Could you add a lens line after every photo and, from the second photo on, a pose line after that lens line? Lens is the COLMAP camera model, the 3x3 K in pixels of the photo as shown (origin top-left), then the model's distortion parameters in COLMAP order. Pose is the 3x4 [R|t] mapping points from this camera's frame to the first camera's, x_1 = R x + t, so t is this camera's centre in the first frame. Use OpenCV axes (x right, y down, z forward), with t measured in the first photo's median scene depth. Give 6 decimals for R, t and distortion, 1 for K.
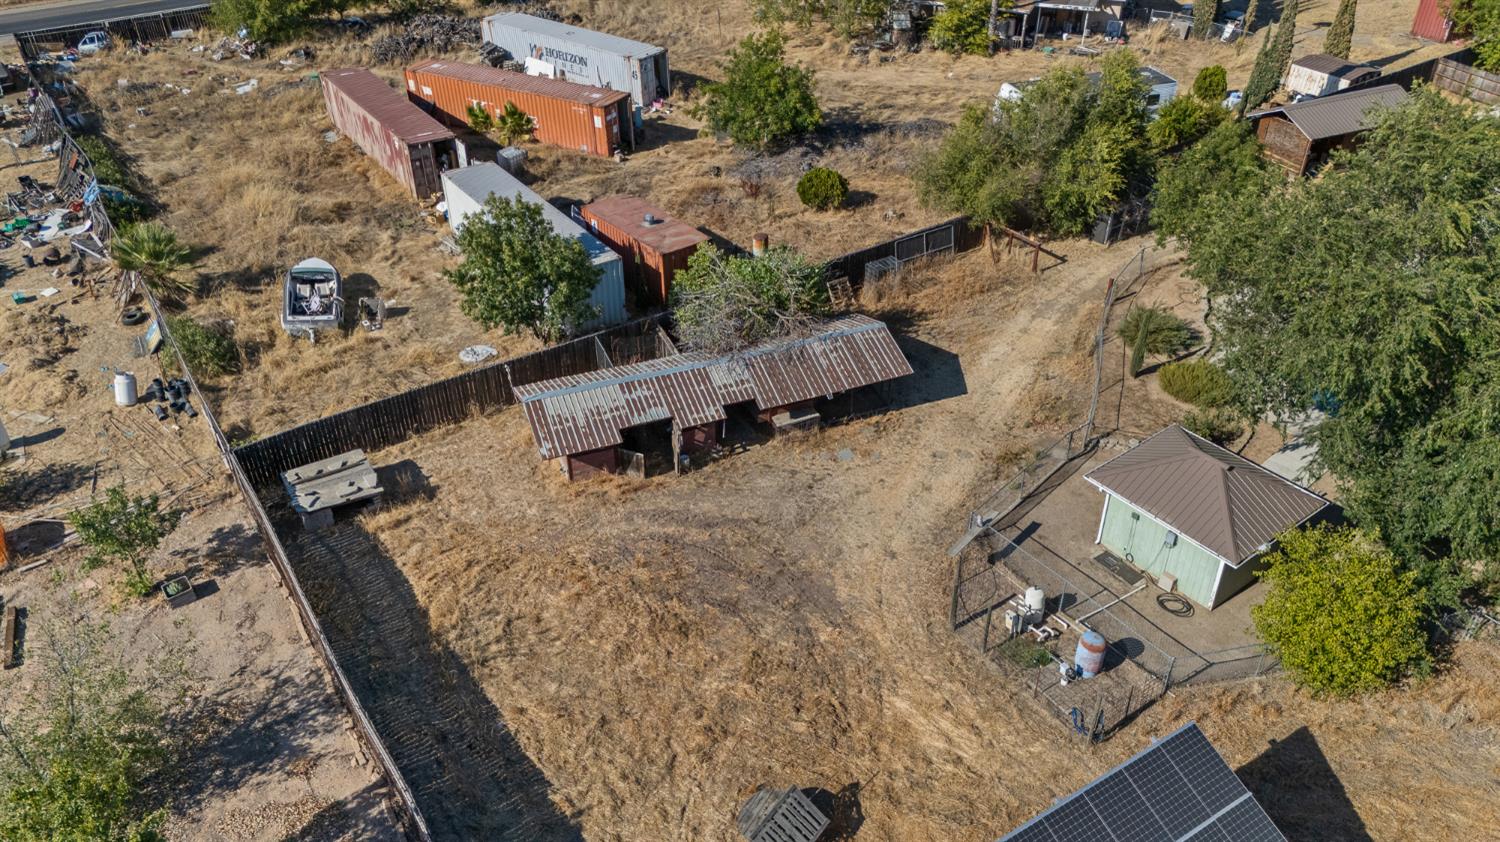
lens RADIAL K [[1103.7, 0, 774.6], [0, 1103.7, 428.2], [0, 0, 1]] dist [0.057319, -0.049804]
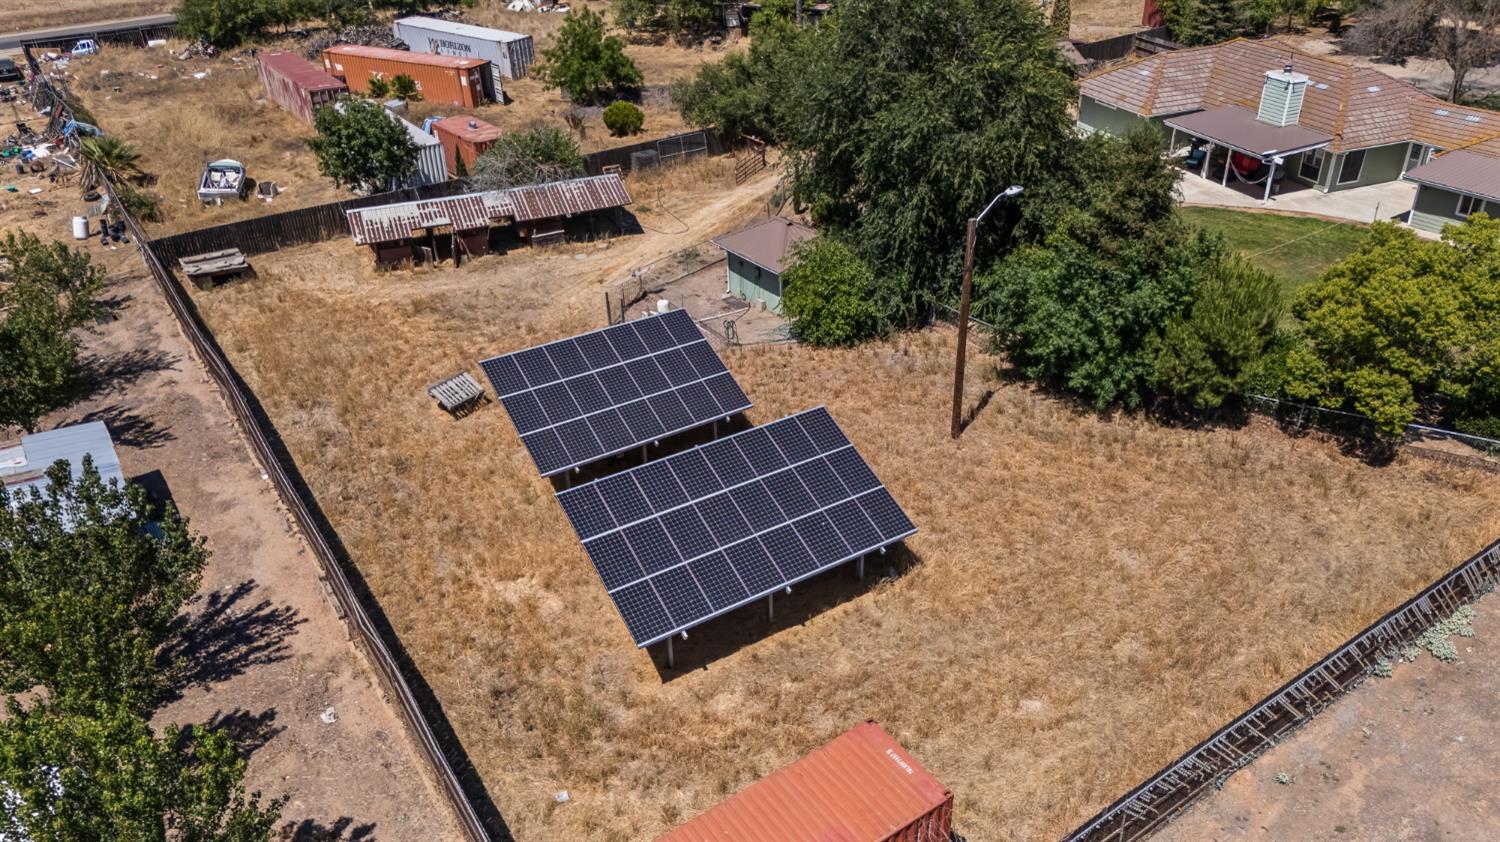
lens RADIAL K [[1103.7, 0, 774.6], [0, 1103.7, 428.2], [0, 0, 1]] dist [0.057319, -0.049804]
pose [[0.999868, -0.014947, -0.006412, 0.234114], [0.014470, 0.997513, -0.068986, 0.253713], [0.007427, 0.068884, 0.997597, -0.301554]]
